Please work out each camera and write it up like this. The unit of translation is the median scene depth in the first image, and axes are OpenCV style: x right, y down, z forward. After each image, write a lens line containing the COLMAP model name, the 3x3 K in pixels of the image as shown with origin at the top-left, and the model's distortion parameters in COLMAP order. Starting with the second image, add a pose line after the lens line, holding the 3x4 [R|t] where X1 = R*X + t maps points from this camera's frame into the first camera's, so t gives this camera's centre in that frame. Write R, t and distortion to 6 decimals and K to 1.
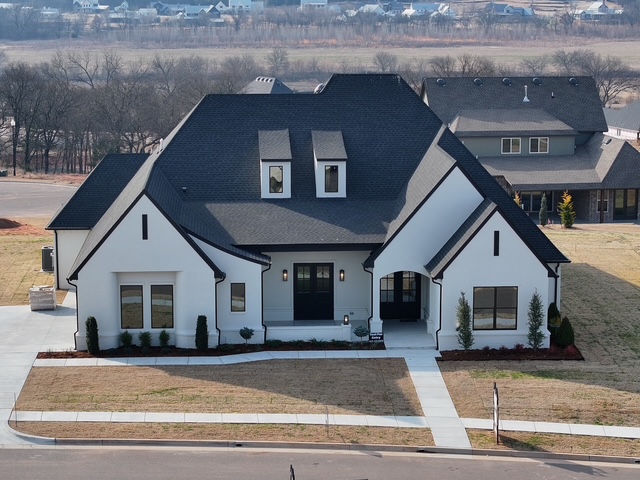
lens RADIAL K [[1678.8, 0, 320.0], [0, 1678.8, 240.0], [0, 0, 1]] dist [-0.173818, -0.261038]
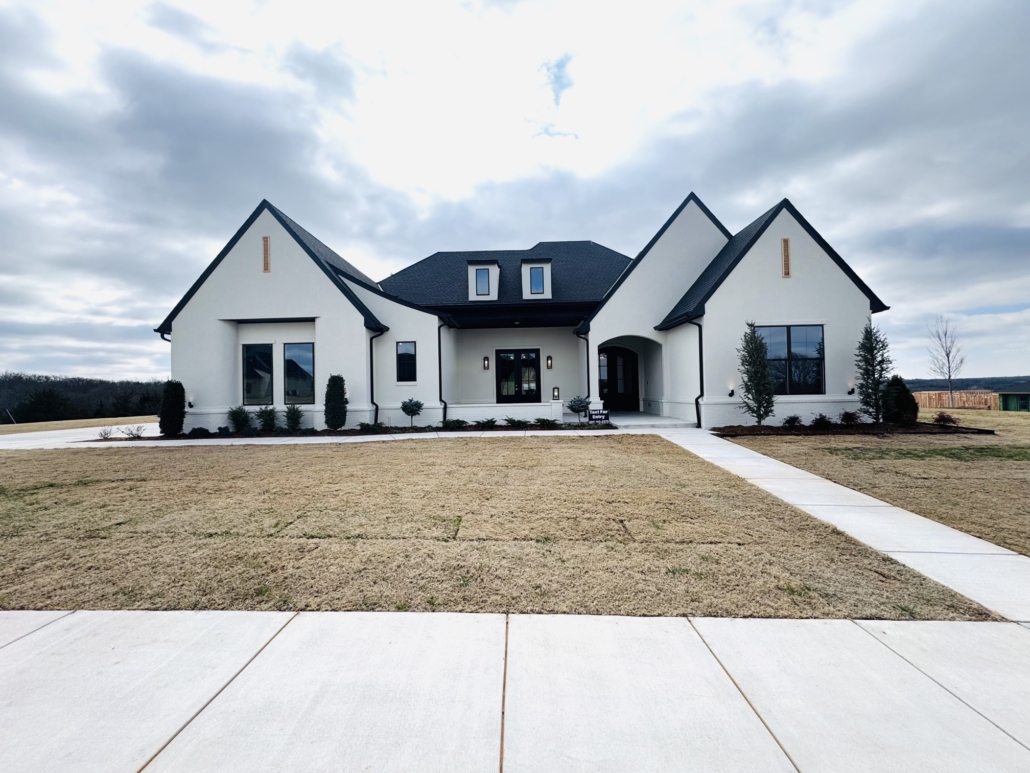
lens RADIAL K [[407.6, 0, 515.0], [0, 407.6, 386.5], [0, 0, 1]] dist [-0.001303, 0.000023]
pose [[0.997172, -0.023848, -0.071265, 0.010628], [0.010898, 0.984176, -0.176859, 0.077293], [0.074355, 0.175583, 0.981653, 0.839994]]
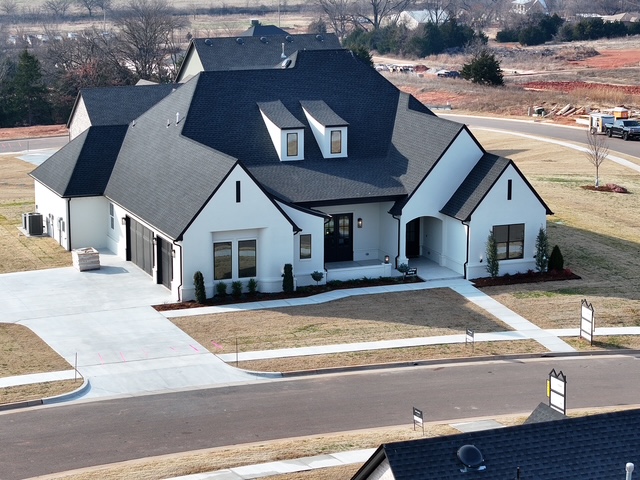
lens RADIAL K [[1678.8, 0, 320.0], [0, 1678.8, 240.0], [0, 0, 1]] dist [-0.173818, -0.261038]
pose [[0.945618, -0.063694, 0.318981, -0.421133], [0.050992, 0.997544, 0.048023, -0.027185], [-0.321256, -0.029146, 0.946544, -0.126371]]
